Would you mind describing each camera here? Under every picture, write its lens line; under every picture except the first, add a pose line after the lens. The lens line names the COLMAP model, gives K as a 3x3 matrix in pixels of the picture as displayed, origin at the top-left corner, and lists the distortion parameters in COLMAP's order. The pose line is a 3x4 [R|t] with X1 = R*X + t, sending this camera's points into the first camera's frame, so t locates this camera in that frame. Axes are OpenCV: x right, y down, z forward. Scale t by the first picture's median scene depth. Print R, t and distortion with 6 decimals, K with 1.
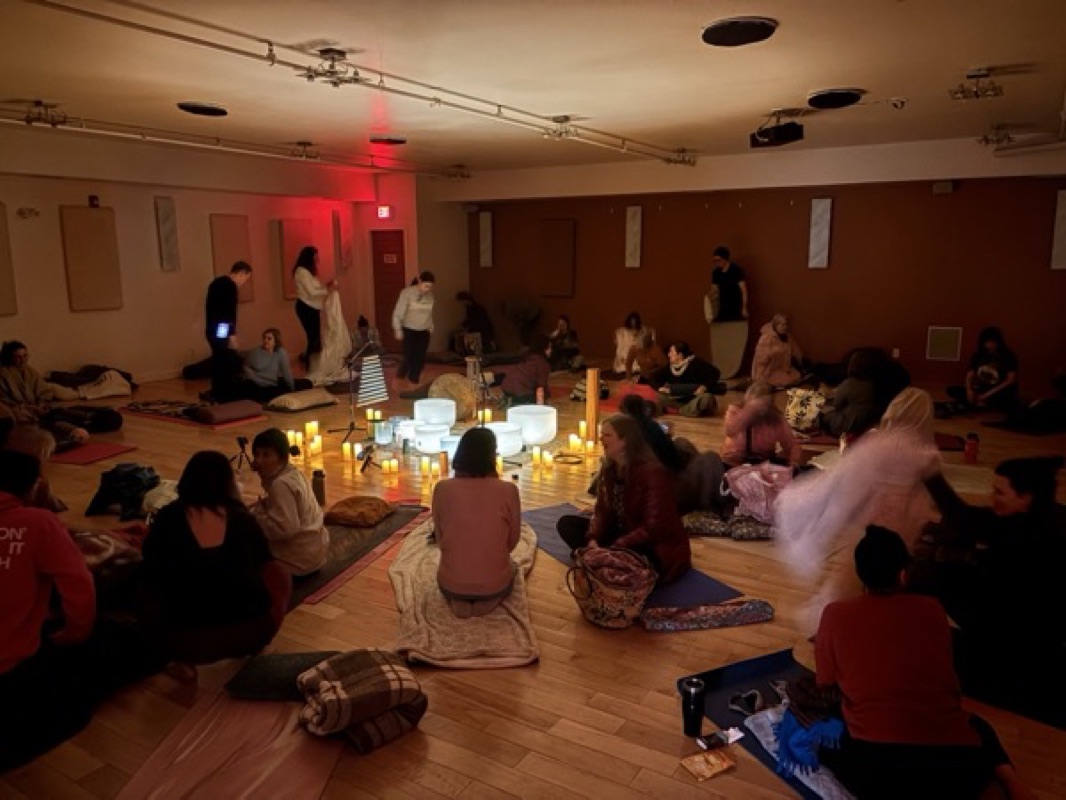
lens RADIAL K [[806.0, 0, 532.7], [0, 806.0, 400.7], [0, 0, 1]] dist [0.006286, -0.003231]
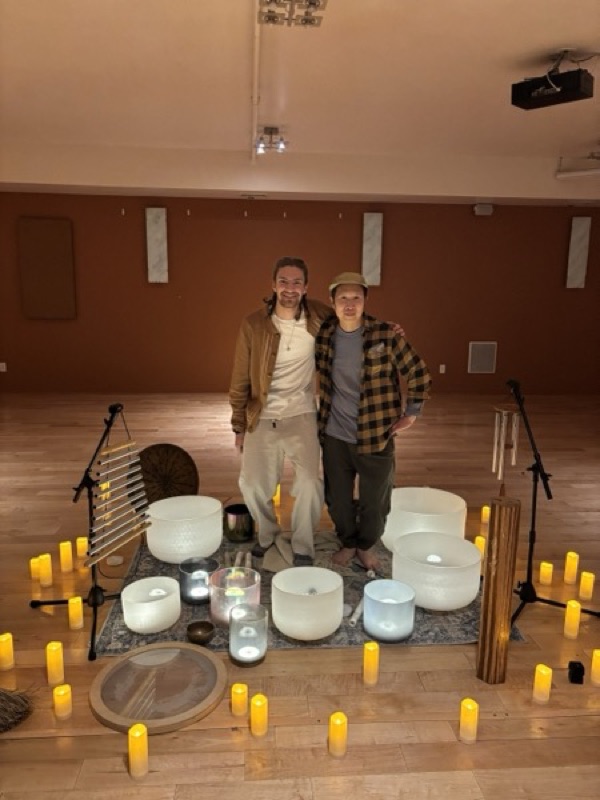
lens RADIAL K [[604.9, 0, 300.1], [0, 604.9, 399.7], [0, 0, 1]] dist [0.006286, -0.003231]
pose [[0.805916, -0.102589, 0.583074, -0.153462], [0.084480, 0.994721, 0.058249, -0.078390], [-0.585972, 0.002314, 0.810328, 0.464355]]
